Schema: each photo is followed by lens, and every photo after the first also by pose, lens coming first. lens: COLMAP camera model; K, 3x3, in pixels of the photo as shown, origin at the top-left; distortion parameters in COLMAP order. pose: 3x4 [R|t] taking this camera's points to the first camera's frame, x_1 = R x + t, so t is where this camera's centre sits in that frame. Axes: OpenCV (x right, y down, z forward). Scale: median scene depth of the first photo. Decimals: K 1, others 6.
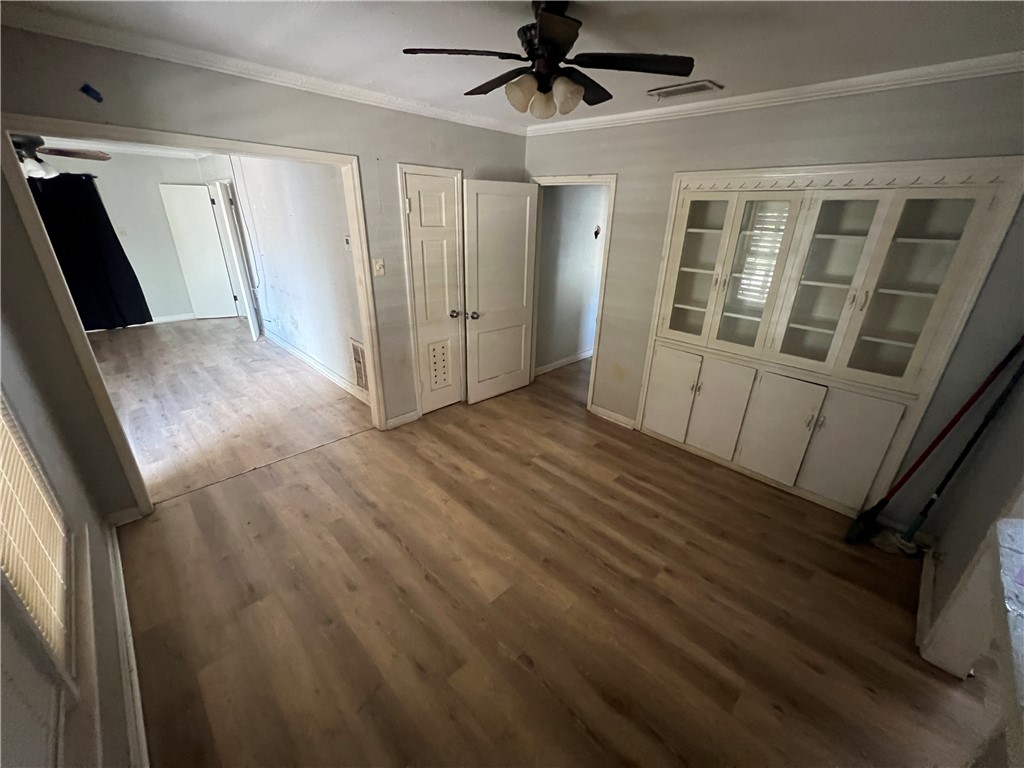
lens RADIAL K [[408.6, 0, 512.7], [0, 408.6, 384.6], [0, 0, 1]] dist [-0.002519, 0.000040]
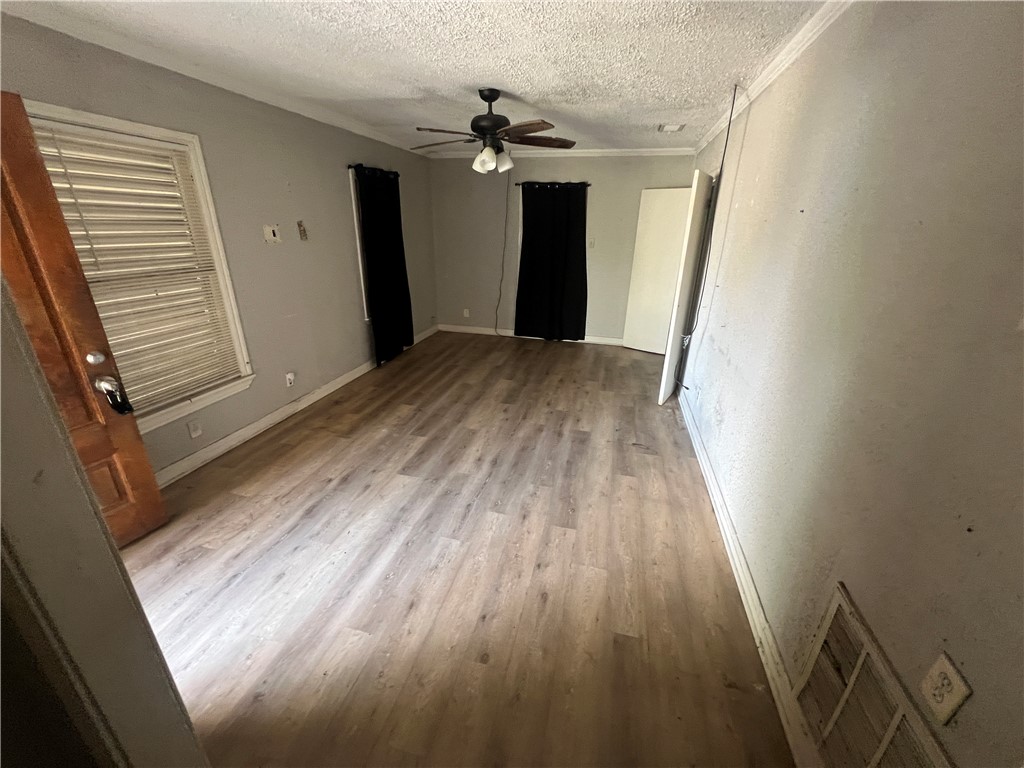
lens RADIAL K [[408.6, 0, 512.7], [0, 408.6, 384.1], [0, 0, 1]] dist [-0.002519, 0.000040]
pose [[0.514095, 0.302330, -0.802685, -0.264935], [-0.341589, 0.930573, 0.131721, -0.174323], [0.786780, 0.206472, 0.581676, 0.484126]]
